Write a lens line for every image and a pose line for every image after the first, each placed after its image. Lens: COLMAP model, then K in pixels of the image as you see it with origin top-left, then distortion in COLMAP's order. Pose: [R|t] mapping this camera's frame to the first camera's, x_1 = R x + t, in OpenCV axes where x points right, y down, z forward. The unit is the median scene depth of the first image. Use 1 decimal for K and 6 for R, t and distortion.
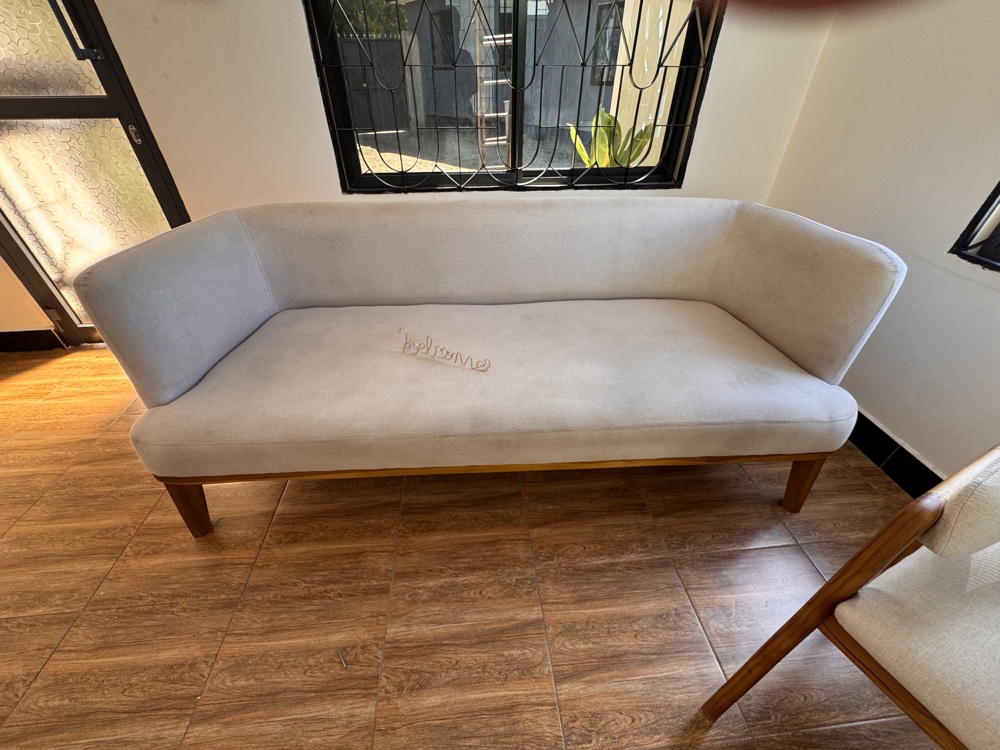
lens RADIAL K [[404.3, 0, 501.1], [0, 404.3, 371.9], [0, 0, 1]] dist [-0.003628, 0.000146]
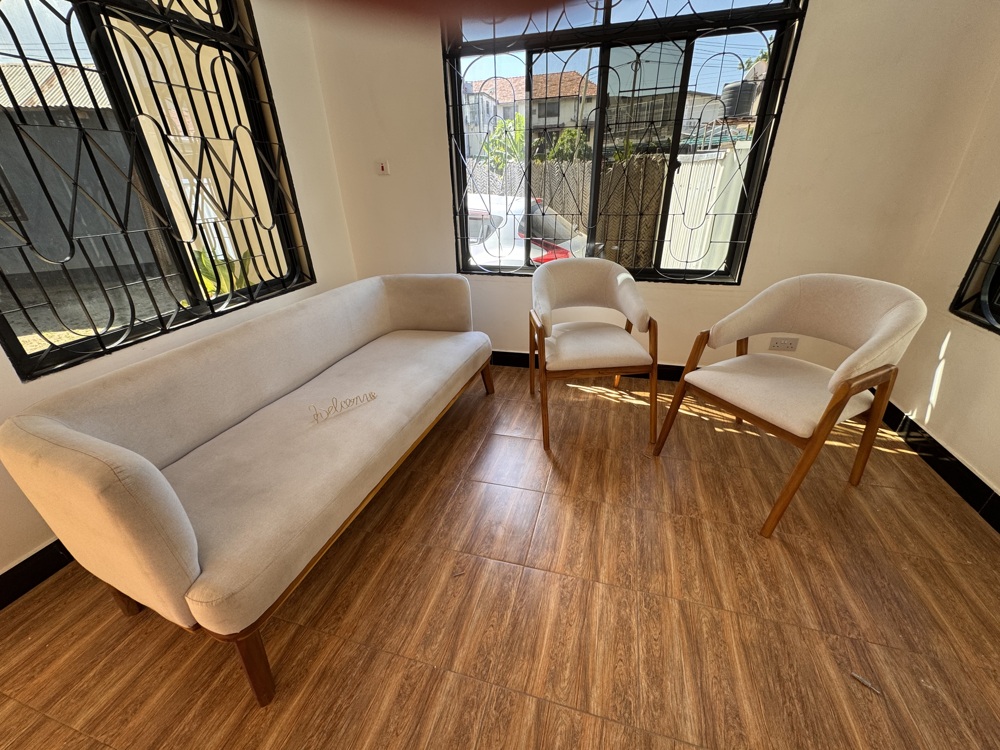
lens RADIAL K [[404.3, 0, 495.8], [0, 404.3, 379.4], [0, 0, 1]] dist [-0.003628, 0.000146]
pose [[0.371972, -0.426495, 0.824463, -0.987895], [0.581141, 0.799589, 0.151435, -0.022186], [-0.723818, 0.422799, 0.545278, -0.192023]]
